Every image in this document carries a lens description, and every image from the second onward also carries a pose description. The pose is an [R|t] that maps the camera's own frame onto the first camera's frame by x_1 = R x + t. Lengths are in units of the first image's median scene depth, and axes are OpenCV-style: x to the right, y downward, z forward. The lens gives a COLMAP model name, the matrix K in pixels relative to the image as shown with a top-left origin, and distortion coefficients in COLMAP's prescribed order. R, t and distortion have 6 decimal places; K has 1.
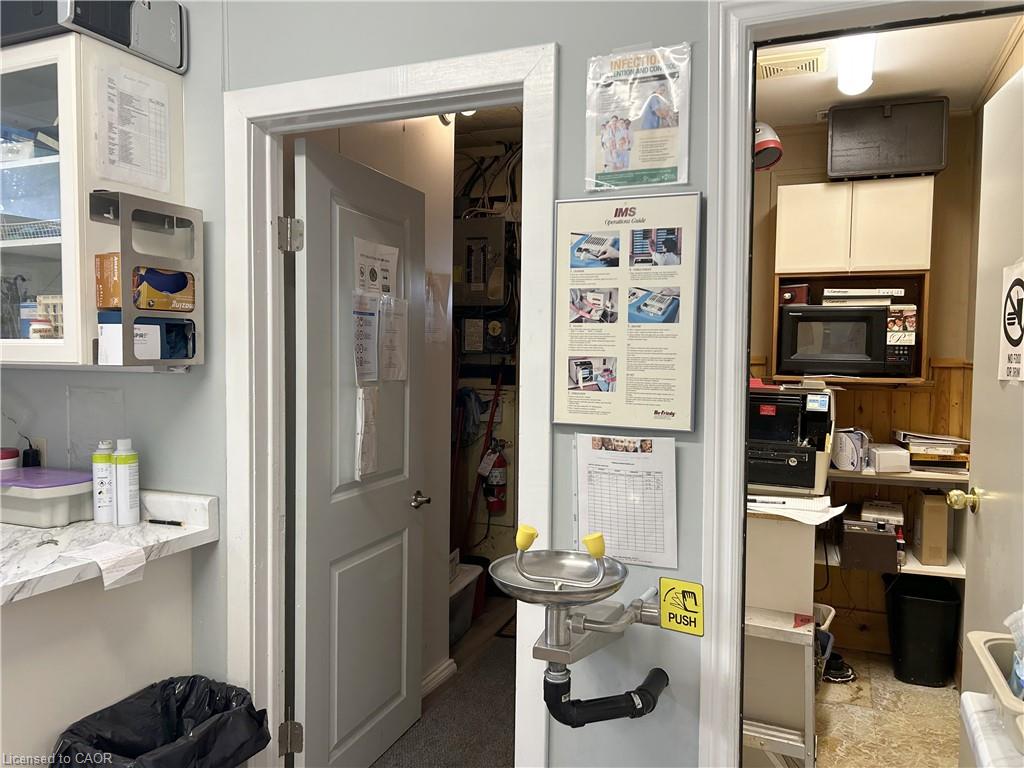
lens RADIAL K [[775.4, 0, 507.2], [0, 775.4, 388.5], [0, 0, 1]] dist [0.030436, -0.032789]
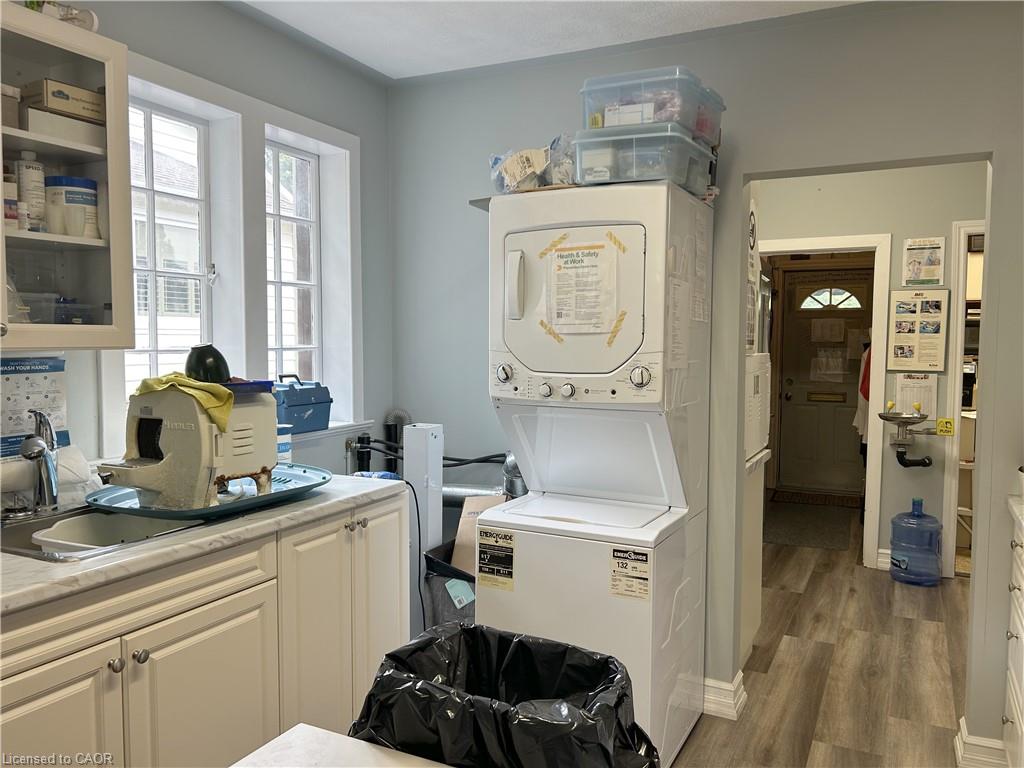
lens RADIAL K [[775.4, 0, 511.3], [0, 775.4, 386.8], [0, 0, 1]] dist [0.030436, -0.032789]
pose [[0.996846, 0.003316, -0.079295, -0.954295], [-0.002521, 0.999946, 0.010118, 0.073544], [0.079324, -0.009886, 0.996800, -1.694139]]
